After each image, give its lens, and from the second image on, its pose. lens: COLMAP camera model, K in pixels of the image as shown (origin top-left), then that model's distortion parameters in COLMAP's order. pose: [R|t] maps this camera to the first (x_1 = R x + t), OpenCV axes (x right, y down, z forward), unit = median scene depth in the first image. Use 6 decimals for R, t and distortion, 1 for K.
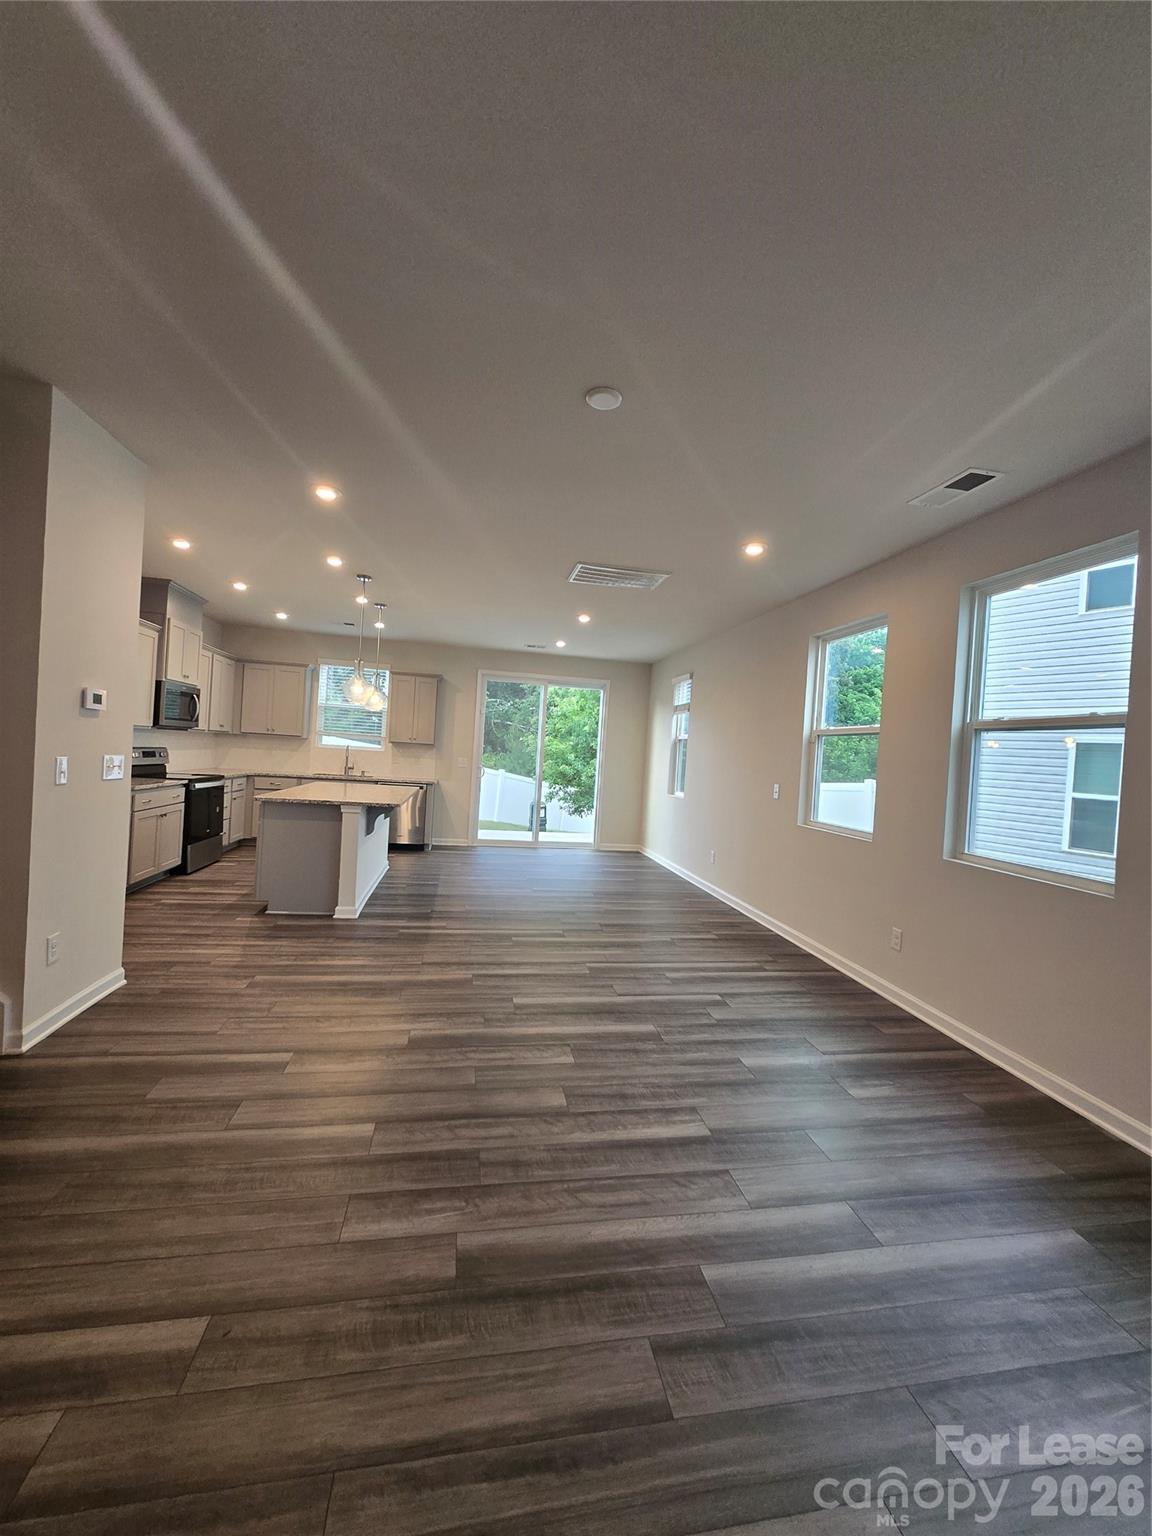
lens RADIAL K [[601.2, 0, 576.0], [0, 601.2, 768.0], [0, 0, 1]] dist [-0.003498, -0.000350]
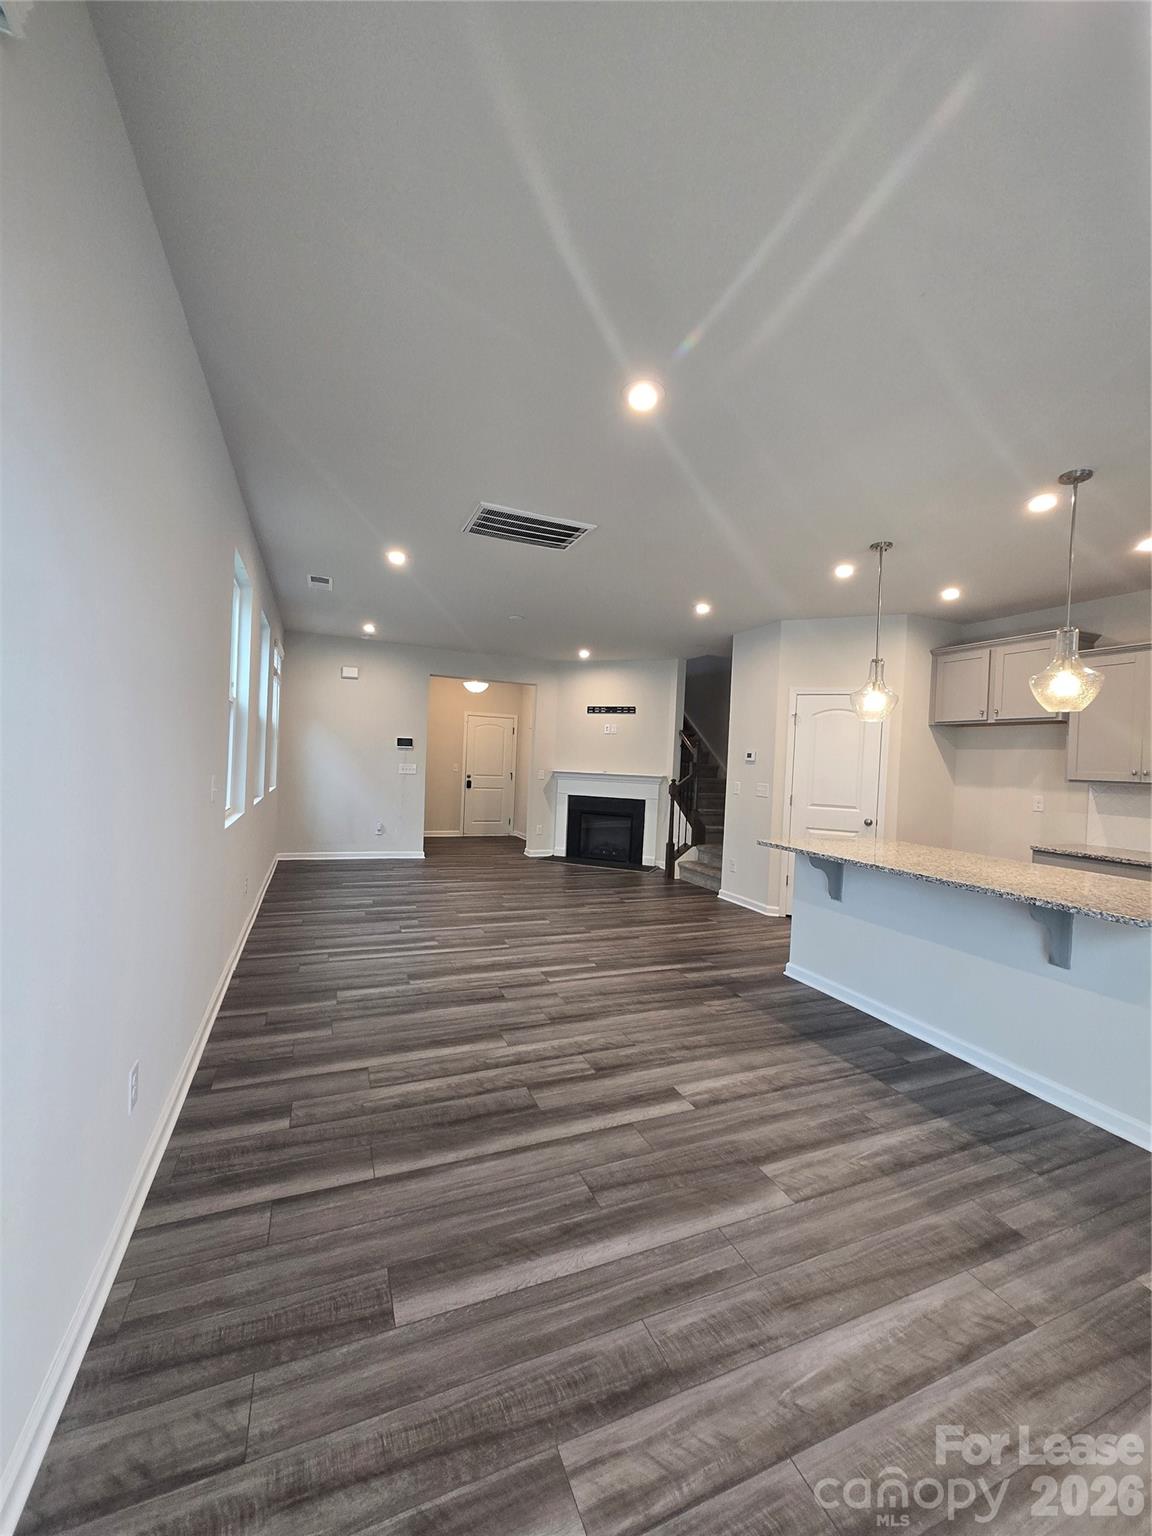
lens RADIAL K [[601.2, 0, 576.0], [0, 601.2, 768.0], [0, 0, 1]] dist [-0.003498, -0.000350]
pose [[-0.970295, -0.103867, -0.218495, 0.148682], [-0.111289, 0.993547, 0.021904, -0.032286], [0.214810, 0.045569, -0.975592, 1.795537]]
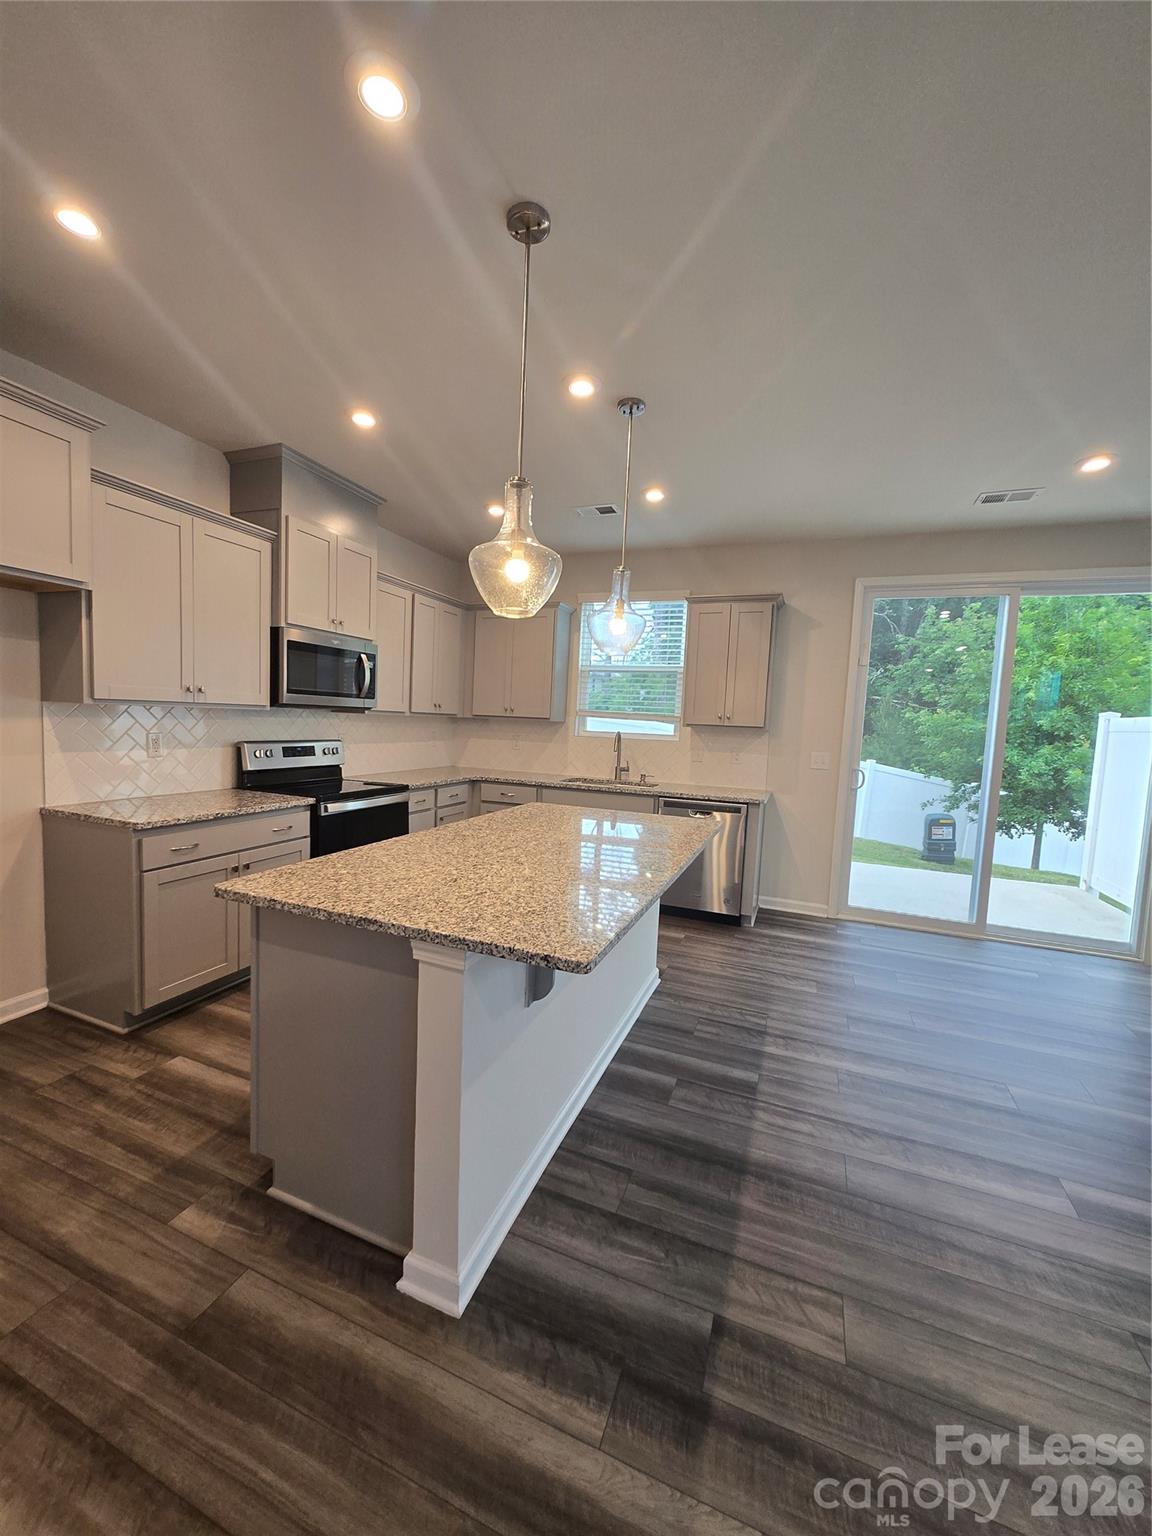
lens RADIAL K [[601.2, 0, 576.0], [0, 601.2, 768.0], [0, 0, 1]] dist [-0.003498, -0.000350]
pose [[0.848264, 0.017919, -0.529270, -0.166201], [-0.003213, 0.999583, 0.028692, -0.031773], [0.529563, -0.022638, 0.847968, 0.798677]]
